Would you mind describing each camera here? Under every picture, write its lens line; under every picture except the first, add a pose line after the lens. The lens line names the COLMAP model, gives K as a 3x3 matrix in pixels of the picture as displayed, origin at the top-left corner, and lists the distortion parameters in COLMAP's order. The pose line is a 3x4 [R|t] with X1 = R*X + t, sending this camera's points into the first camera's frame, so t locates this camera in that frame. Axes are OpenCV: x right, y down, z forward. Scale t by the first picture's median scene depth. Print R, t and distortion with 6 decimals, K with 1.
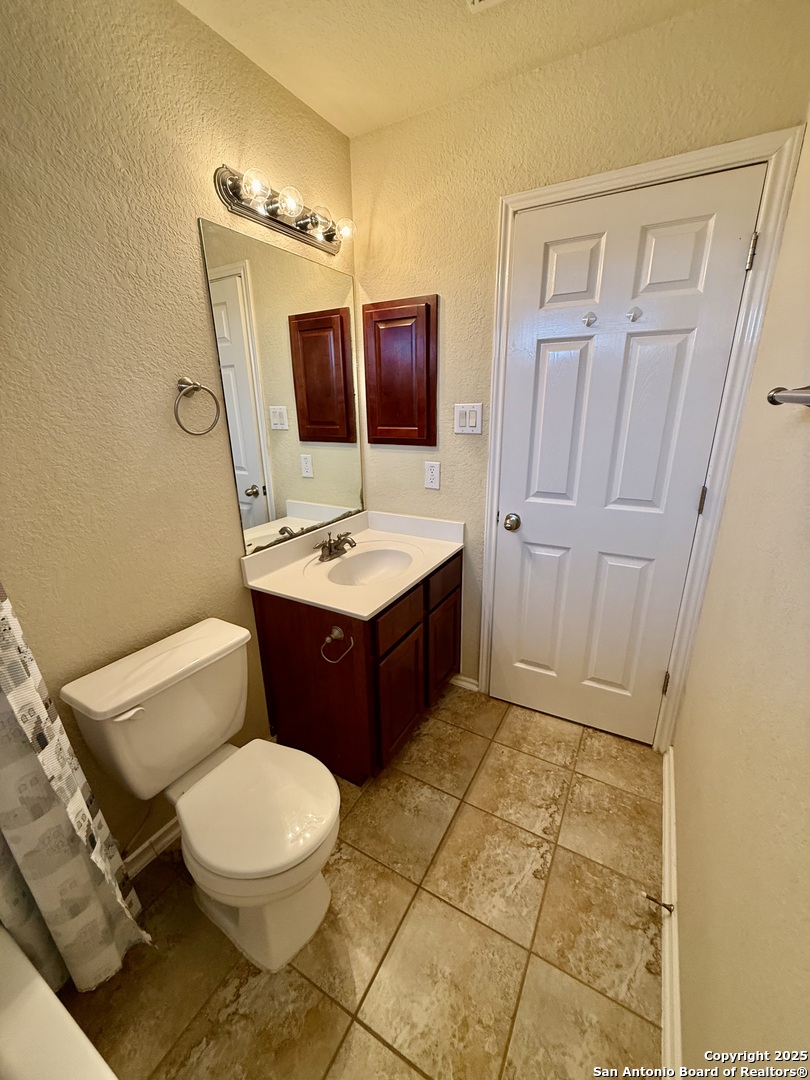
lens RADIAL K [[428.5, 0, 401.6], [0, 428.5, 539.3], [0, 0, 1]] dist [-0.002262, 0.000485]
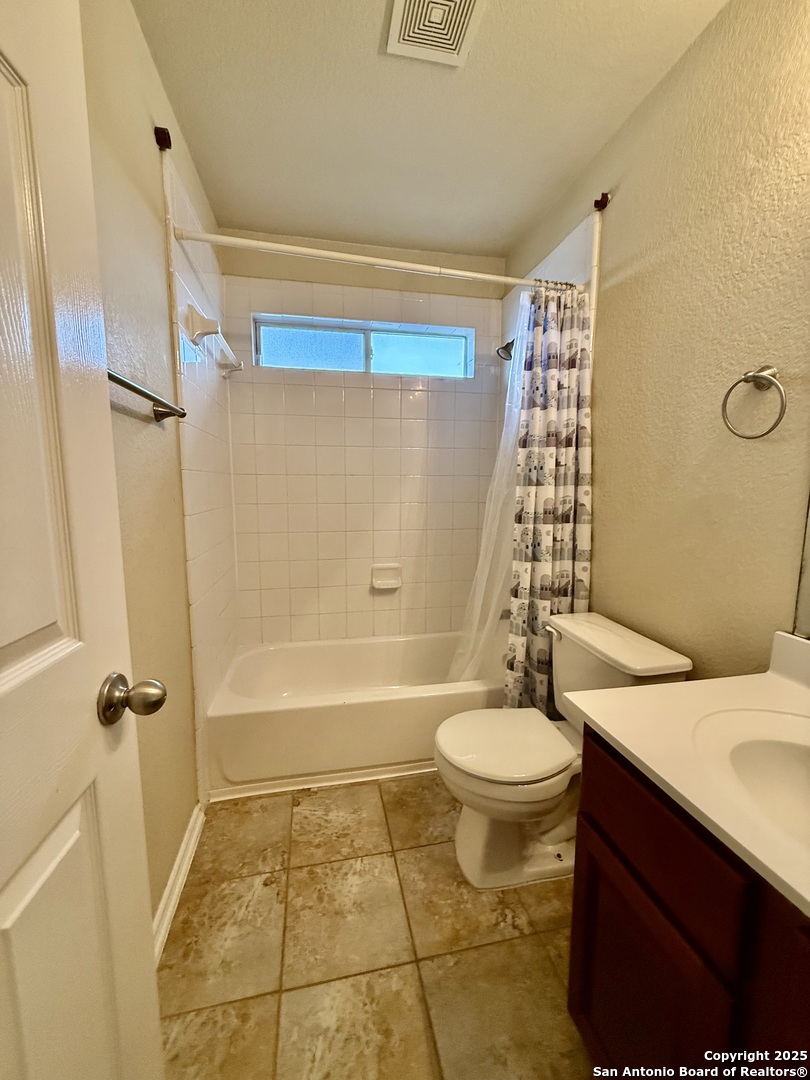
lens RADIAL K [[428.5, 0, 405.9], [0, 428.5, 538.1], [0, 0, 1]] dist [-0.002262, 0.000485]
pose [[-0.741961, 0.094230, -0.663789, 0.560148], [-0.201107, 0.913202, 0.354427, -0.244175], [0.639571, 0.396463, -0.658609, 1.271342]]
